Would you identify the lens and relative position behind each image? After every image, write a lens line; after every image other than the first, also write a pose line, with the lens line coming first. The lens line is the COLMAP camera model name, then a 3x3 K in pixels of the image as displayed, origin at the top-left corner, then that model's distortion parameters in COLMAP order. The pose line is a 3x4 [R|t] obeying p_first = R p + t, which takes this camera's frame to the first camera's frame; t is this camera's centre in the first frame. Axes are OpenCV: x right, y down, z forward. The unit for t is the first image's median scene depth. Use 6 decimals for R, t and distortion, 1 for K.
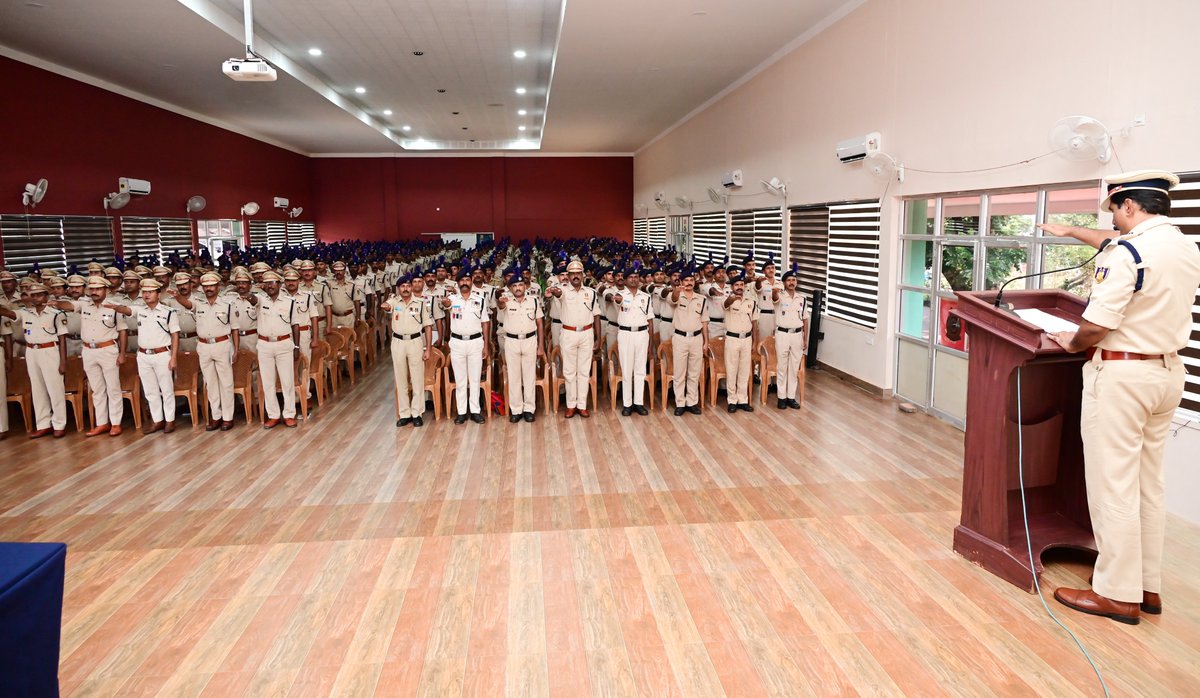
lens RADIAL K [[835.4, 0, 600.8], [0, 835.4, 348.2], [0, 0, 1]] dist [-0.008696, -0.001415]
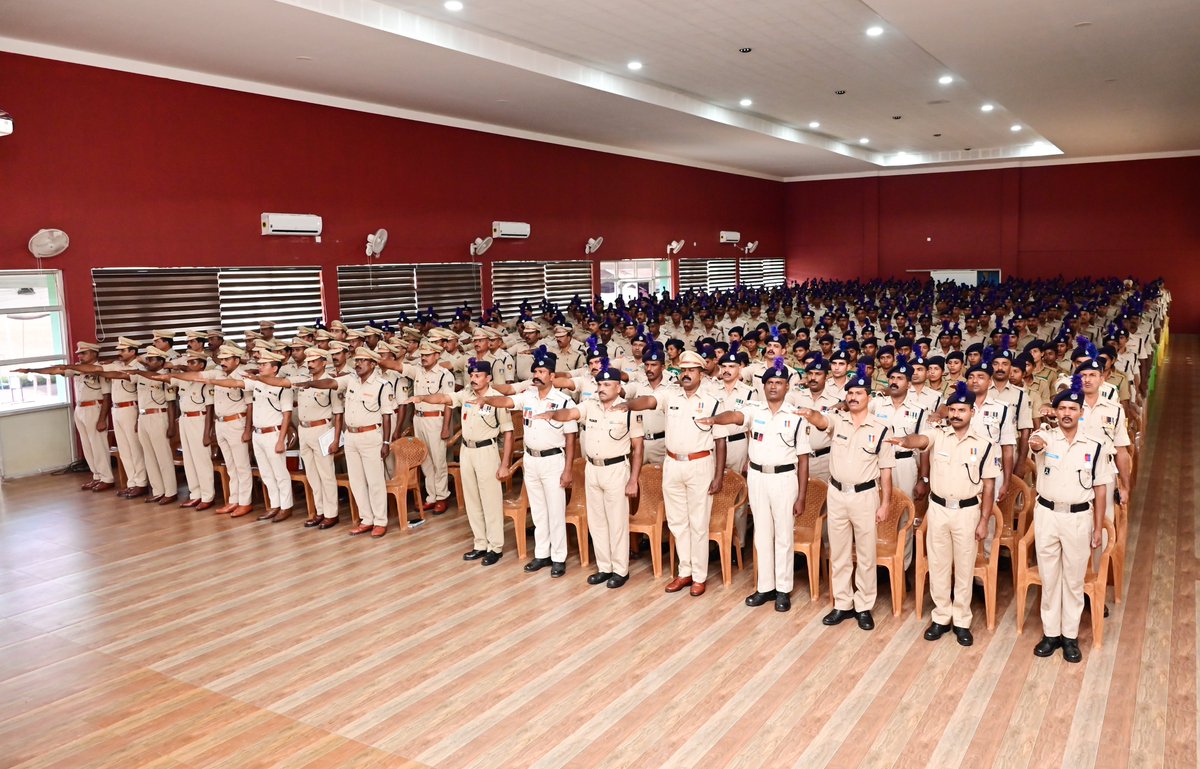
lens RADIAL K [[952.7, 0, 599.6], [0, 952.7, 384.0], [0, 0, 1]] dist [-0.012536, 0.001105]
pose [[0.799751, 0.068562, -0.596404, 0.172916], [-0.072705, 0.997206, 0.017144, -0.042970], [0.595914, 0.029651, 0.802501, 0.185425]]
